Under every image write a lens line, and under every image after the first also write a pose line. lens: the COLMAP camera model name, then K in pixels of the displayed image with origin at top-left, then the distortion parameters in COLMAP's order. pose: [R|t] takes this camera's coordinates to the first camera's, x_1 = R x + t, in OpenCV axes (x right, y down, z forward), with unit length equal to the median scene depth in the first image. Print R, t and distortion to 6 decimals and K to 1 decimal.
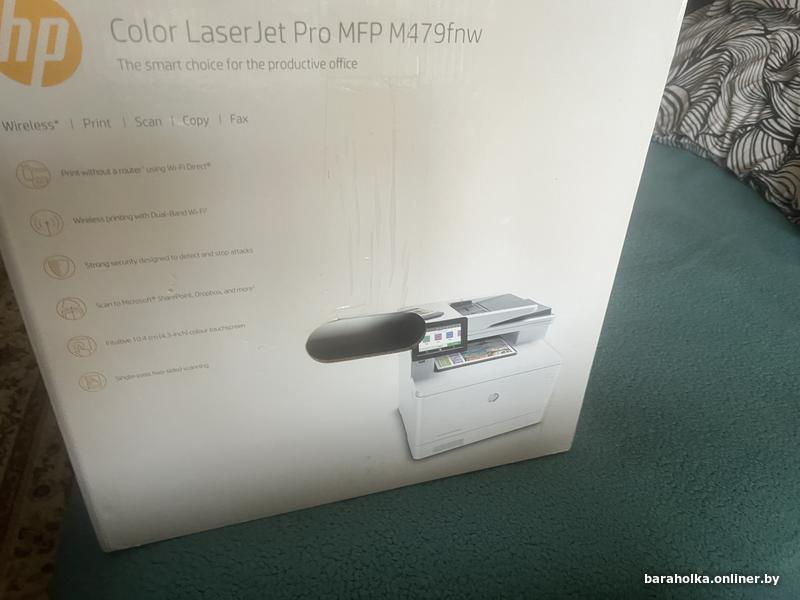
lens RADIAL K [[515.4, 0, 395.4], [0, 515.4, 299.6], [0, 0, 1]] dist [0.022262, -0.036886]
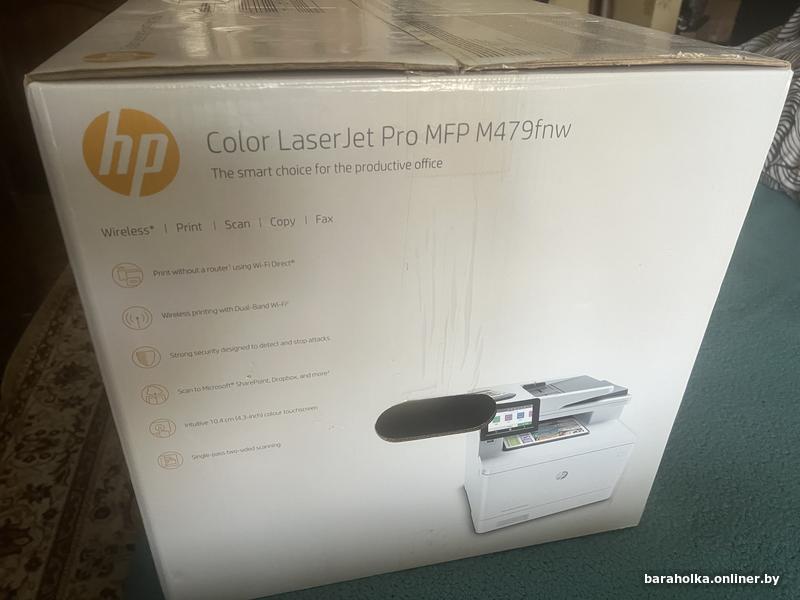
lens RADIAL K [[515.4, 0, 395.4], [0, 515.4, 299.6], [0, 0, 1]] dist [0.022262, -0.036886]
pose [[0.996503, 0.024827, -0.079779, -0.054889], [-0.025924, 0.999583, -0.012749, -0.125898], [0.079429, 0.014772, 0.996731, 0.008655]]
